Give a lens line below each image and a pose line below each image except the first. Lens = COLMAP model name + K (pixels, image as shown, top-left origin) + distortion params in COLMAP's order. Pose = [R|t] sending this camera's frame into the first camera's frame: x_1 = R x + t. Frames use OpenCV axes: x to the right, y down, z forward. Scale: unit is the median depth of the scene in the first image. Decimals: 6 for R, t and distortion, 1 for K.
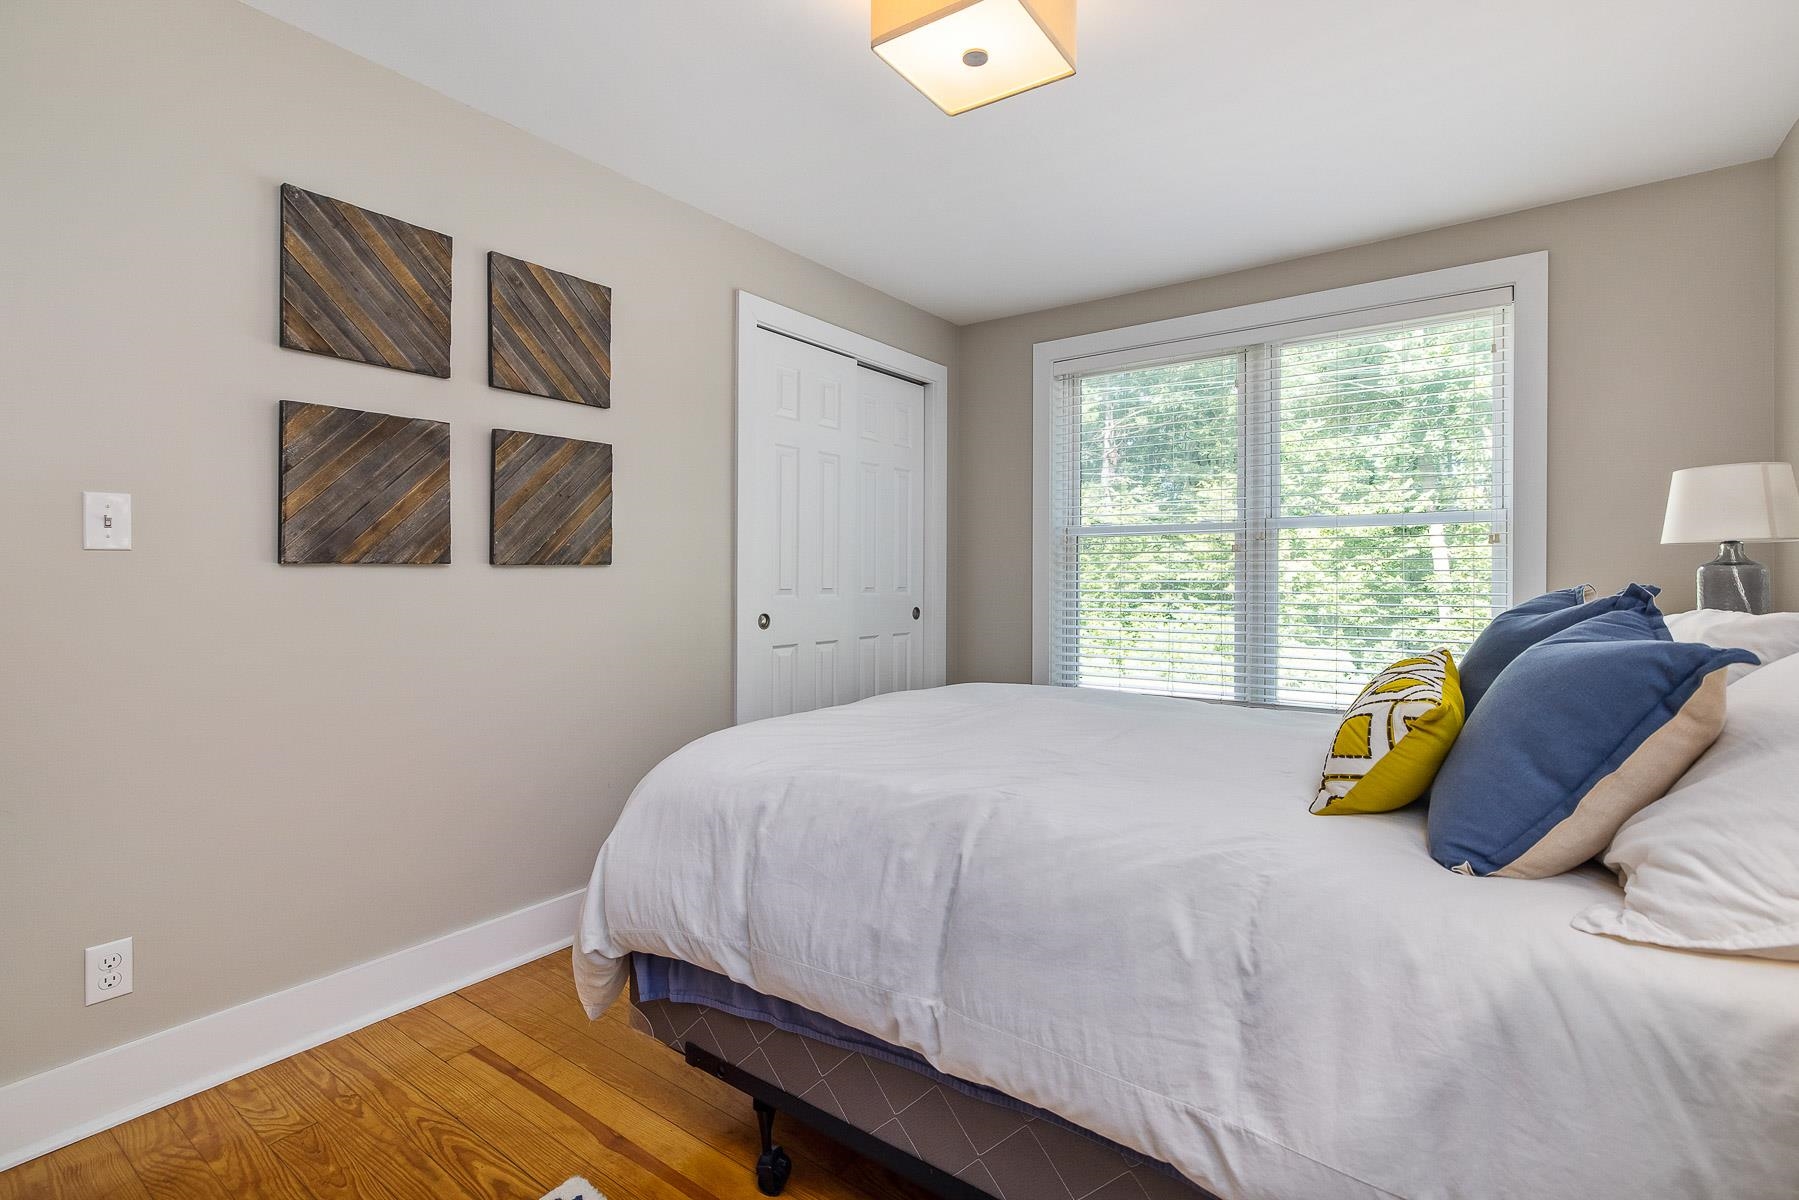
lens RADIAL K [[823.5, 0, 899.4], [0, 823.5, 574.5], [0, 0, 1]] dist [0.000174, -0.000031]
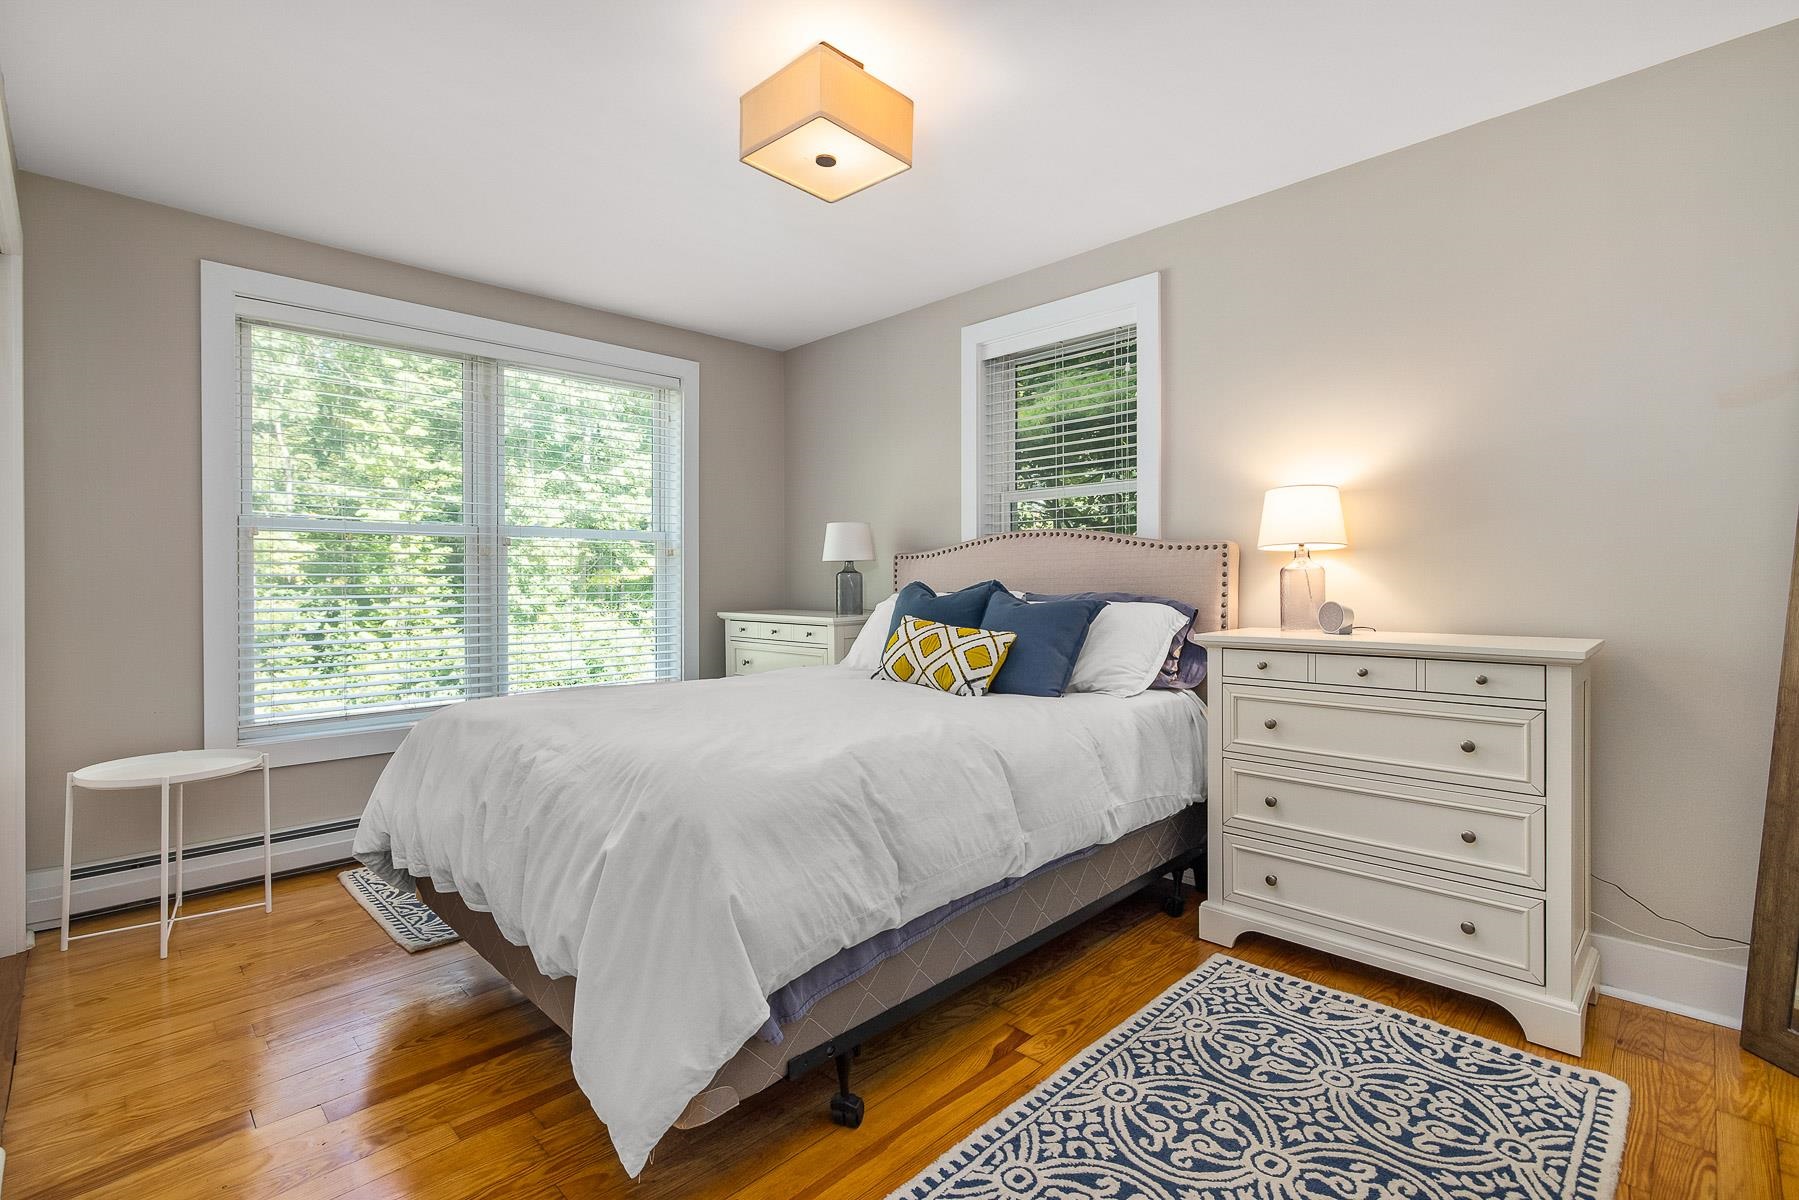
lens RADIAL K [[823.5, 0, 897.1], [0, 823.5, 588.8], [0, 0, 1]] dist [0.000174, -0.000031]
pose [[0.159515, -0.010026, 0.987145, -1.340153], [0.002985, 0.999949, 0.009674, 0.012208], [-0.987191, 0.001404, 0.159537, 0.823207]]
